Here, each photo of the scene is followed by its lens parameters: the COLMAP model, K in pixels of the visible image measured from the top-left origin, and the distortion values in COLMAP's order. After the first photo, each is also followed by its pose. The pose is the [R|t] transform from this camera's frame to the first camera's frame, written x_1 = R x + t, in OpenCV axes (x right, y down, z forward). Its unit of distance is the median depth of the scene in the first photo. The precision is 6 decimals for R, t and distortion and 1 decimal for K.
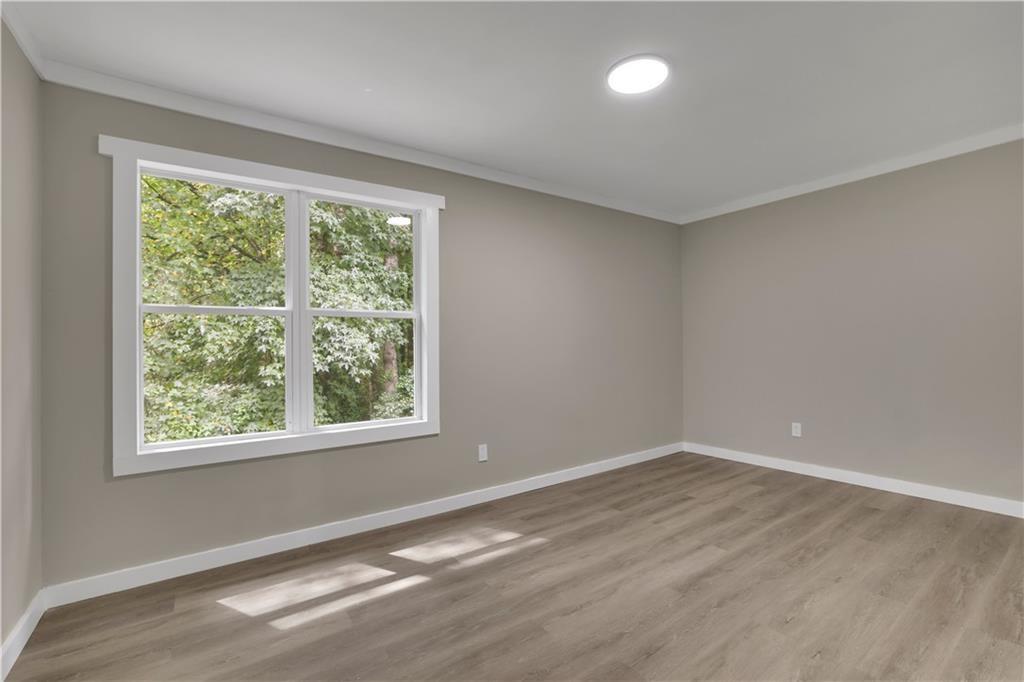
lens RADIAL K [[444.0, 0, 514.8], [0, 444.0, 340.9], [0, 0, 1]] dist [-0.052306, 0.018174]
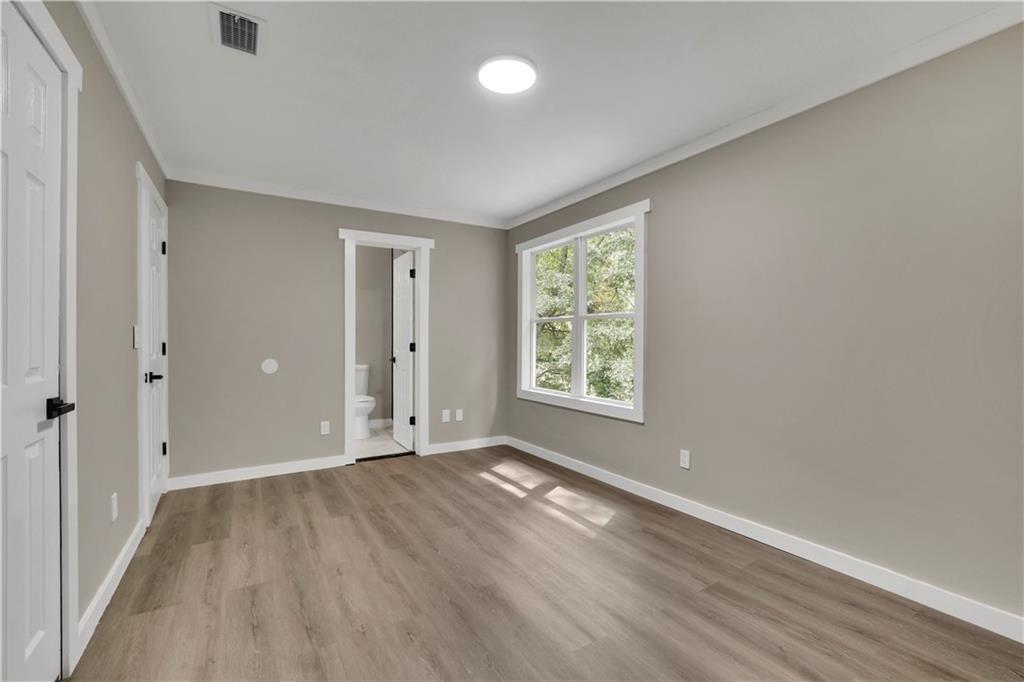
lens RADIAL K [[444.0, 0, 514.8], [0, 444.0, 340.9], [0, 0, 1]] dist [-0.052306, 0.018174]
pose [[-0.060130, 0.016490, -0.998054, 1.070475], [0.006112, 0.999851, 0.016152, -0.011312], [0.998172, -0.005129, -0.060221, 0.881140]]
